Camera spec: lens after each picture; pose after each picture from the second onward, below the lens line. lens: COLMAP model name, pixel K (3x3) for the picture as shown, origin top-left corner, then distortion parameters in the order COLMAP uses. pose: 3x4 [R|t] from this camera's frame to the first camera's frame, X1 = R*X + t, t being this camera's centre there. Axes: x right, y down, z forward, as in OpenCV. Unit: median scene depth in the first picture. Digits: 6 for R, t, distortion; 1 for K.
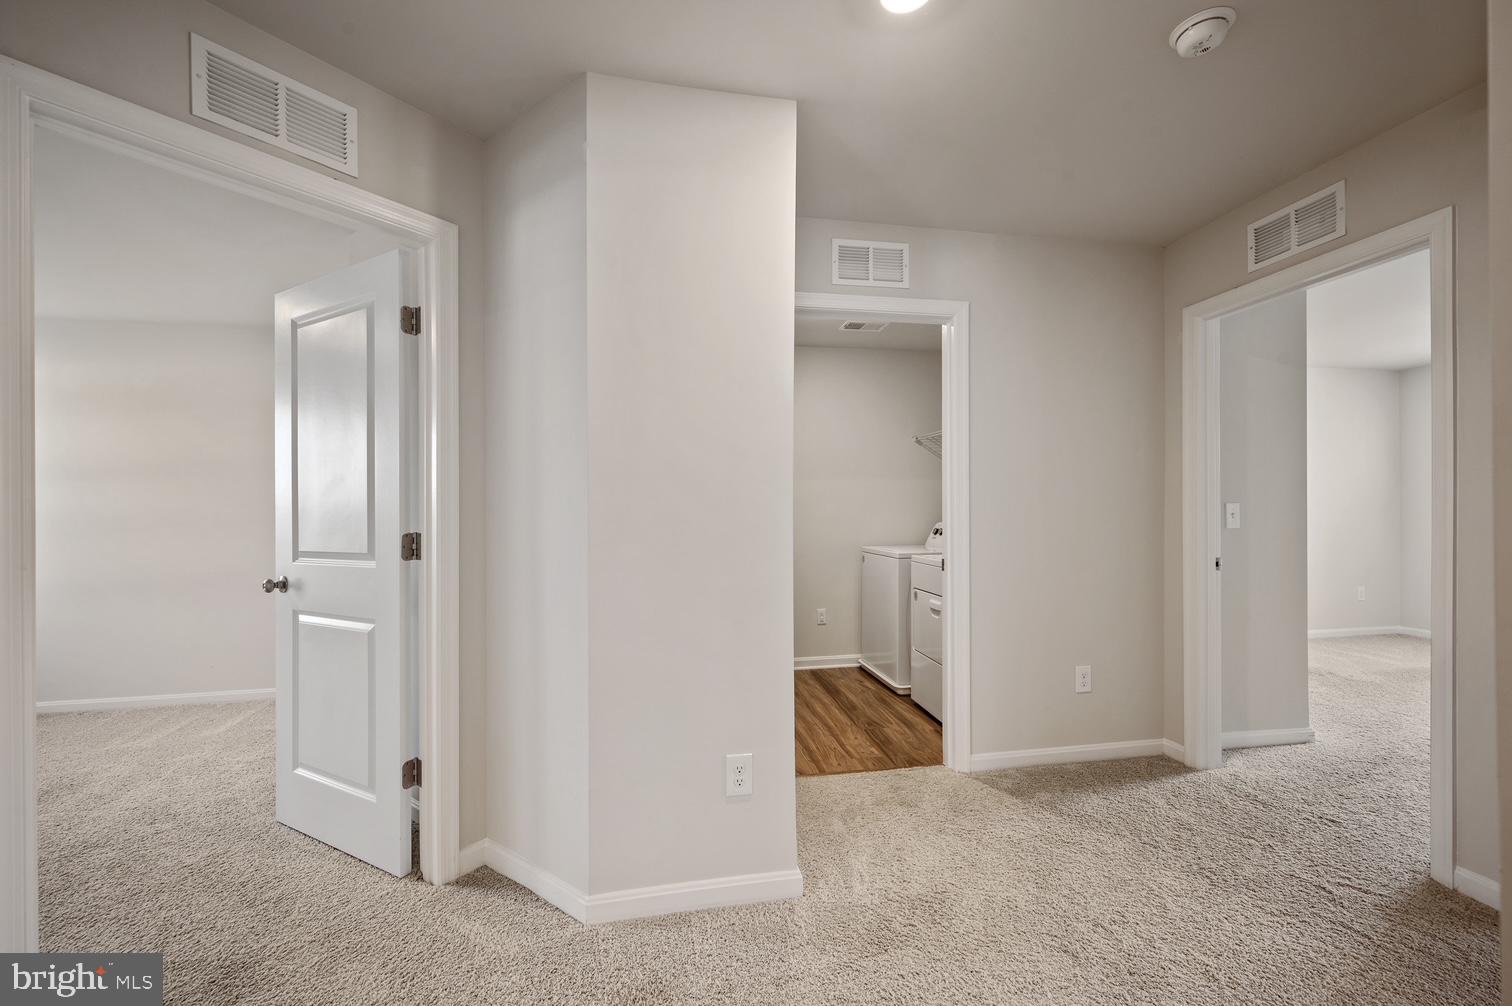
lens RADIAL K [[606.0, 0, 757.8], [0, 606.0, 508.9], [0, 0, 1]] dist [0.000842, 0.000275]
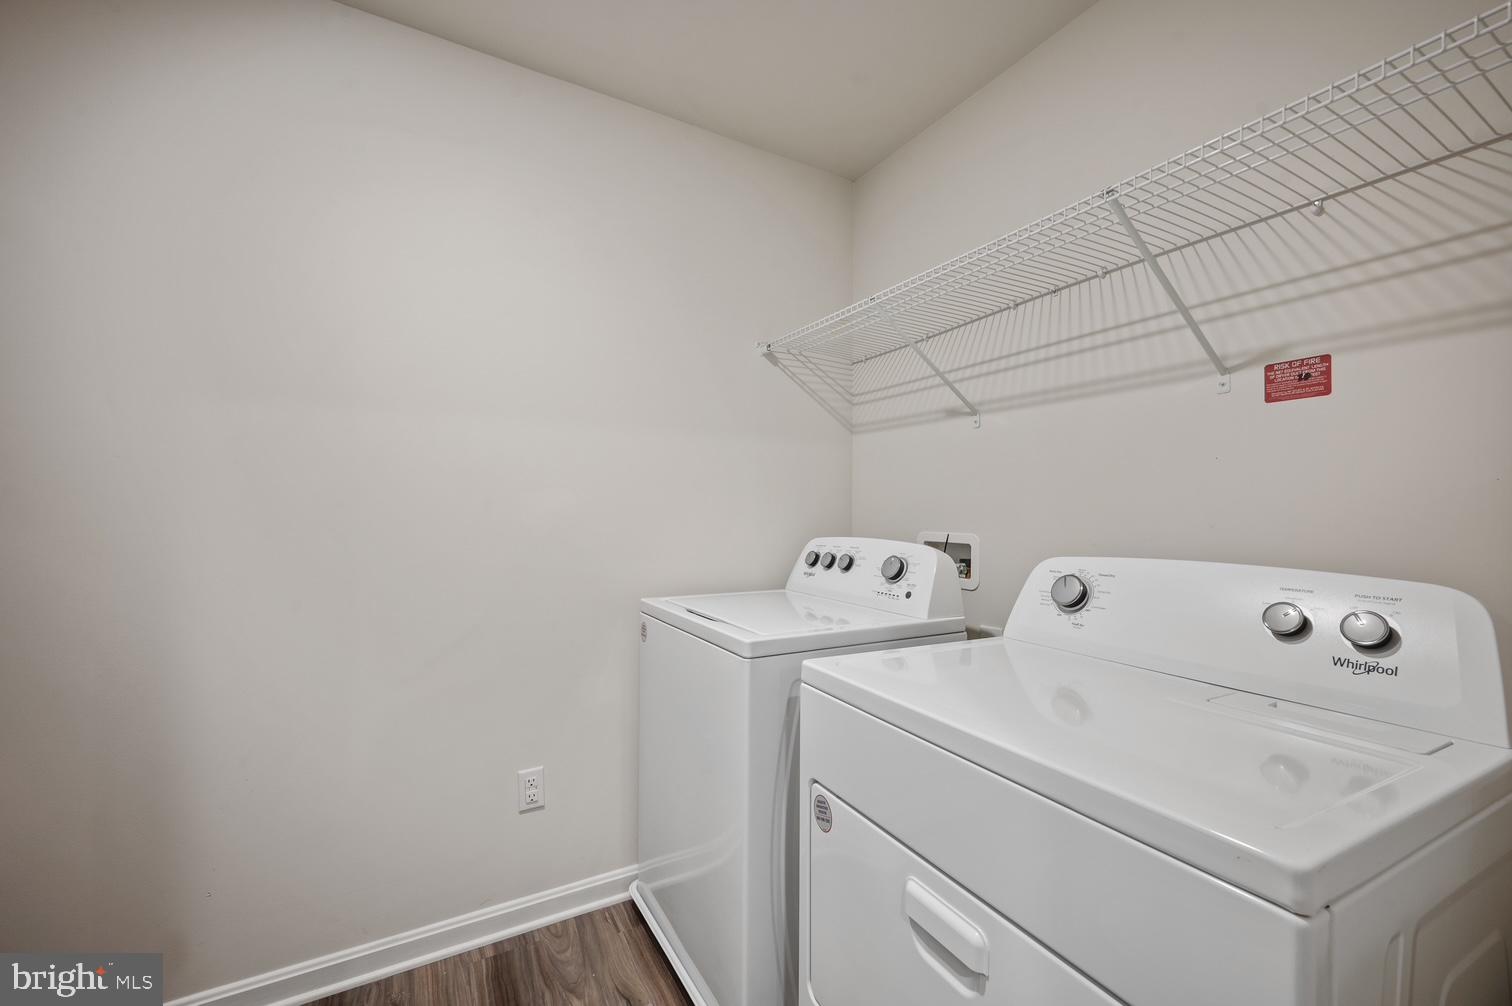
lens RADIAL K [[606.0, 0, 755.9], [0, 606.0, 505.1], [0, 0, 1]] dist [0.000842, 0.000275]
pose [[0.941732, 0.010096, 0.336214, 0.110749], [-0.009489, 0.999949, -0.003449, 0.001162], [-0.336231, 0.000058, 0.941779, 0.610169]]
